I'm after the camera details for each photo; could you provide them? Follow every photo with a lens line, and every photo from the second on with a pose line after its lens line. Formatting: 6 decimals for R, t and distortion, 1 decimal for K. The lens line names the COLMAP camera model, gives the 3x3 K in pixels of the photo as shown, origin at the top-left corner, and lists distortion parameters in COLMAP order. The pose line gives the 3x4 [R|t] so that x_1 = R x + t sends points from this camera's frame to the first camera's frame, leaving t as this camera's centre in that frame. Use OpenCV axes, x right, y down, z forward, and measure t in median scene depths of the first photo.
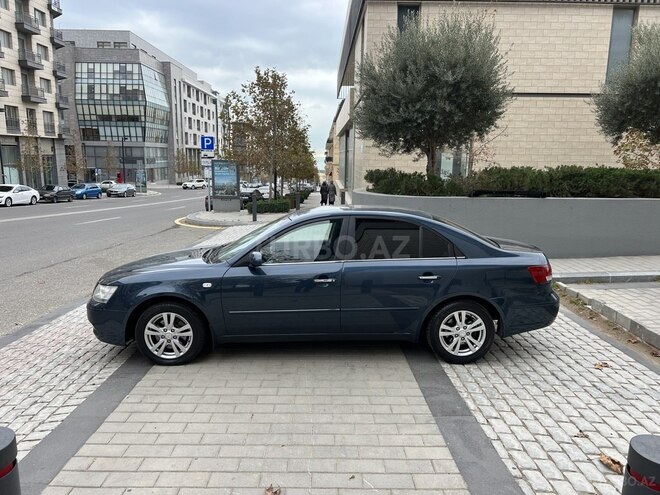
lens RADIAL K [[494.0, 0, 324.6], [0, 494.0, 247.8], [0, 0, 1]] dist [0.060911, -0.067893]
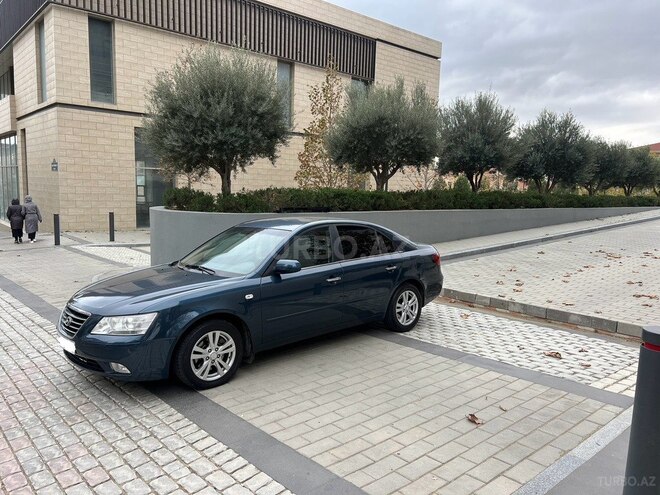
lens RADIAL K [[494.0, 0, 327.3], [0, 494.0, 249.7], [0, 0, 1]] dist [0.060911, -0.067893]
pose [[0.757819, -0.074634, 0.648182, -0.155844], [0.102109, 0.994761, -0.004839, 0.000233], [-0.644426, 0.069853, 0.761470, 0.024430]]
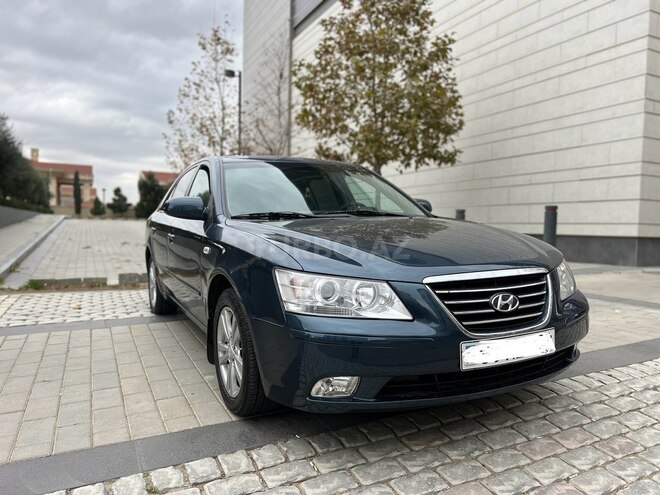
lens RADIAL K [[494.0, 0, 326.3], [0, 494.0, 251.5], [0, 0, 1]] dist [0.060911, -0.067893]
pose [[-0.424463, -0.068785, 0.902829, -0.174458], [0.135632, 0.981029, 0.138510, -0.008731], [-0.895229, 0.181245, -0.407081, 0.306722]]
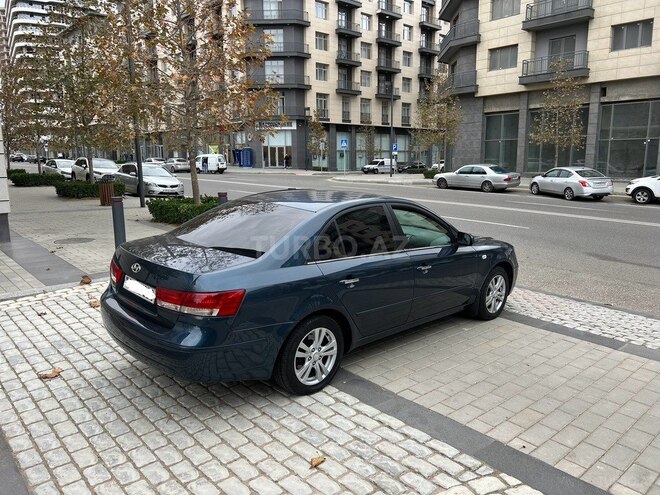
lens RADIAL K [[494.0, 0, 326.9], [0, 494.0, 249.0], [0, 0, 1]] dist [0.060911, -0.067893]
pose [[-0.746159, 0.104243, -0.657557, 0.160278], [-0.125175, 0.948086, 0.292343, -0.059475], [0.653895, 0.300444, -0.694374, 0.397480]]
